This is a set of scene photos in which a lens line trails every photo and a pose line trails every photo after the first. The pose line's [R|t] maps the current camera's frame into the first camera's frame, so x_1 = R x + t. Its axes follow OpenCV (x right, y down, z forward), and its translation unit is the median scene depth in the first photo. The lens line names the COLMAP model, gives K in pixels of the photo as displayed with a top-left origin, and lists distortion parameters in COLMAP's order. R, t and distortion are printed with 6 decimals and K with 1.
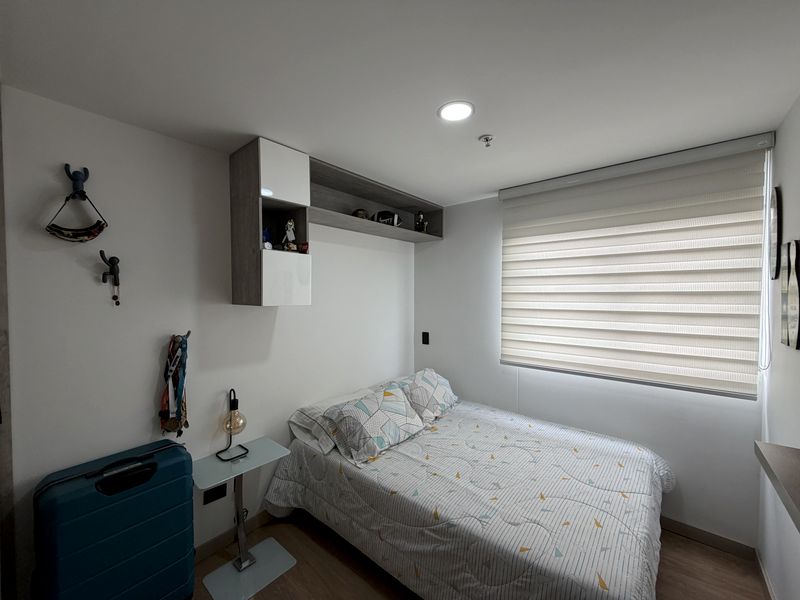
lens RADIAL K [[319.3, 0, 399.3], [0, 319.3, 299.4], [0, 0, 1]] dist [-0.000679, 0.000503]
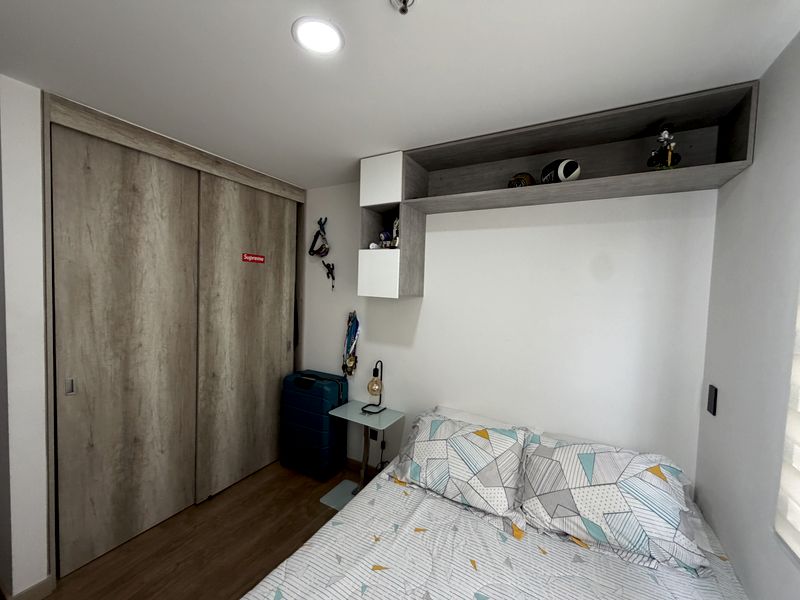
lens RADIAL K [[319.3, 0, 397.6], [0, 319.3, 300.8], [0, 0, 1]] dist [-0.000679, 0.000503]
pose [[0.181956, 0.054657, -0.981786, 0.675644], [-0.054322, 0.997488, 0.045463, -0.019698], [0.981805, 0.045060, 0.184468, 0.754258]]
